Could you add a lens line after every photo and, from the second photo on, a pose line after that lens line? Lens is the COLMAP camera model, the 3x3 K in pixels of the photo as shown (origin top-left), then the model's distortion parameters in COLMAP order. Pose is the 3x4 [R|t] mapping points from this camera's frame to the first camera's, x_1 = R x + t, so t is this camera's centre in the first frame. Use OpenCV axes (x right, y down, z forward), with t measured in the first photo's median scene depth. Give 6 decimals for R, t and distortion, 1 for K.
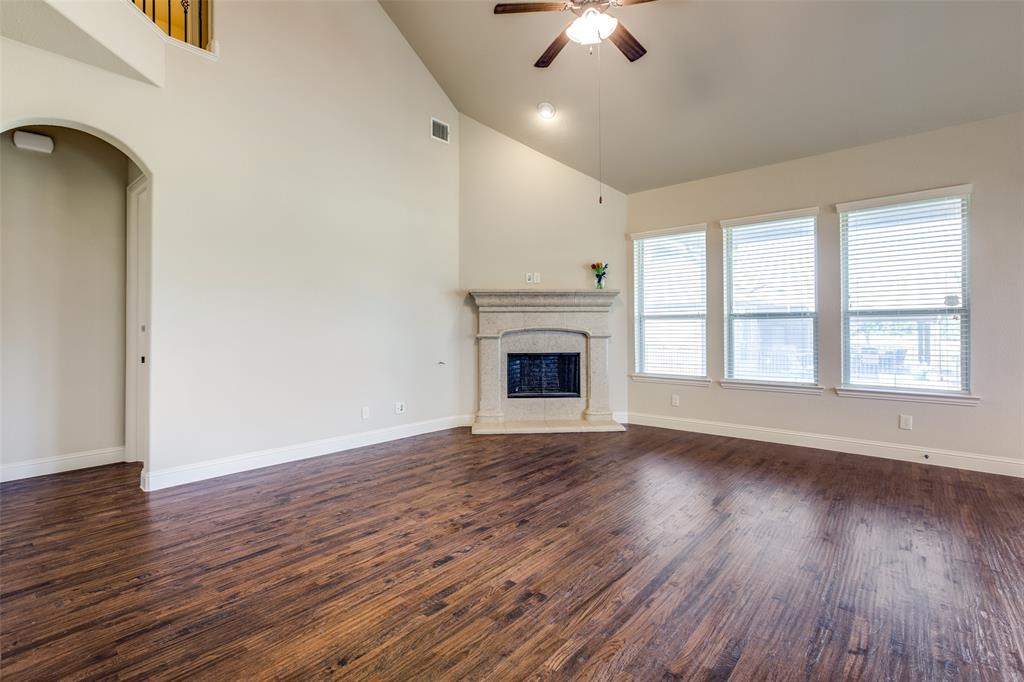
lens RADIAL K [[482.4, 0, 512.1], [0, 482.4, 332.2], [0, 0, 1]] dist [0.011374, 0.000881]
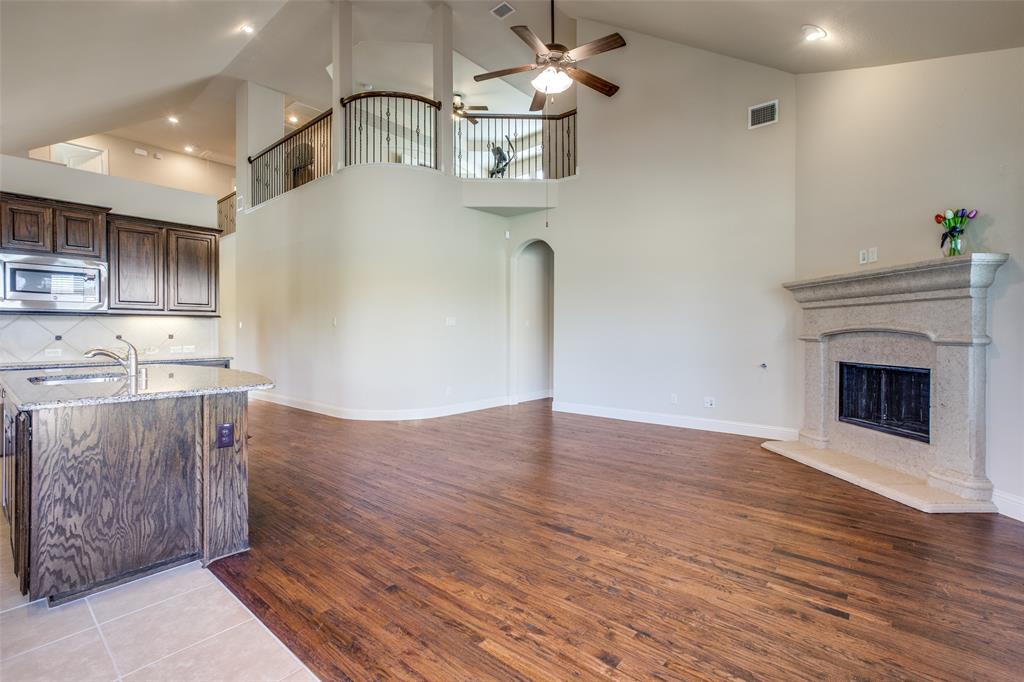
lens RADIAL K [[482.4, 0, 510.6], [0, 482.4, 343.1], [0, 0, 1]] dist [0.011374, 0.000881]
pose [[-0.005842, 0.028021, -0.999590, 0.751525], [-0.000885, 0.999607, 0.028027, -0.005928], [0.999983, 0.001048, -0.005815, 0.495647]]
